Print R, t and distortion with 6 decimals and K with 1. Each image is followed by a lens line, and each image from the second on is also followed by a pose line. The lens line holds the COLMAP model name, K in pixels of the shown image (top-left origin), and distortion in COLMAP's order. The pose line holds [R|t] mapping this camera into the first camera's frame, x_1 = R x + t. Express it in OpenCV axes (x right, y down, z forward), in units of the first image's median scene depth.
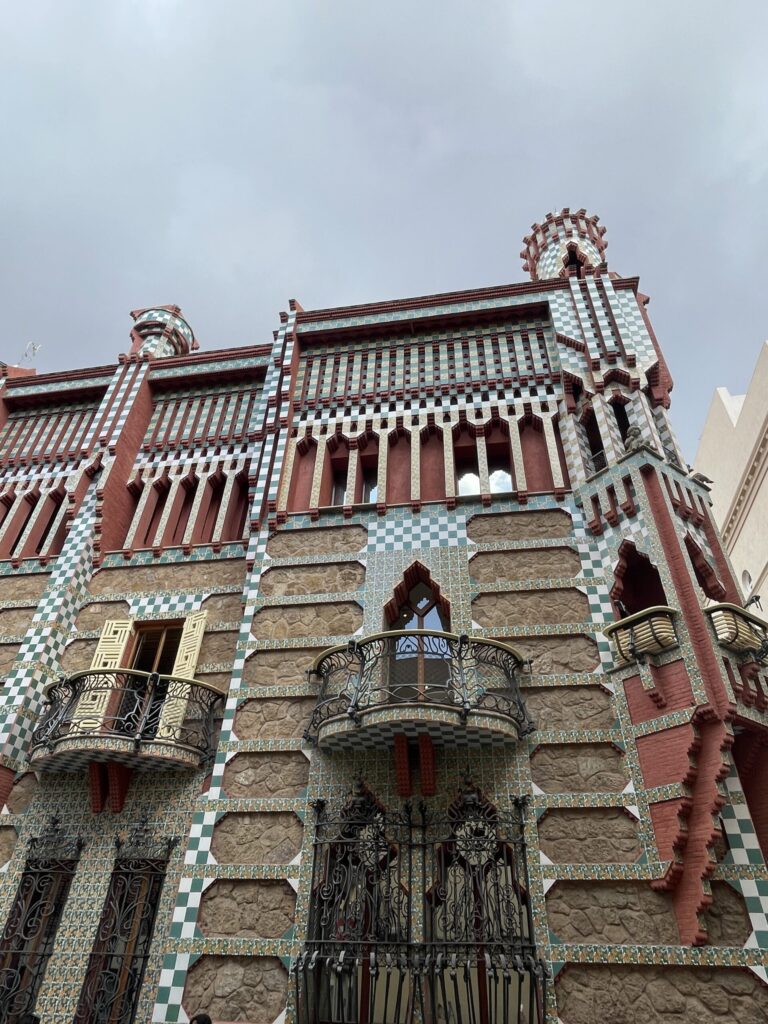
lens RADIAL K [[605.9, 0, 384.0], [0, 605.9, 512.0], [0, 0, 1]] dist [-0.002561, -0.000241]
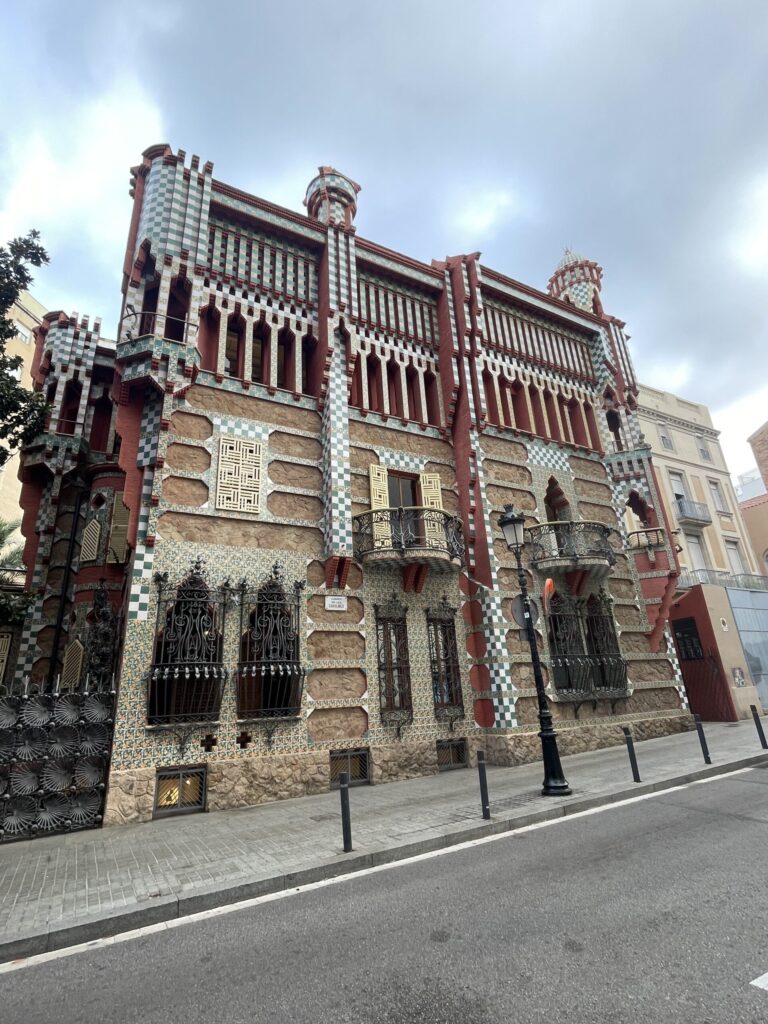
lens RADIAL K [[487.8, 0, 384.0], [0, 487.8, 512.0], [0, 0, 1]] dist [0.033309, -0.000148]
pose [[0.789765, 0.150619, 0.594630, -1.272956], [-0.321369, 0.927296, 0.191948, 0.067491], [-0.522487, -0.342689, 0.780750, 0.088871]]
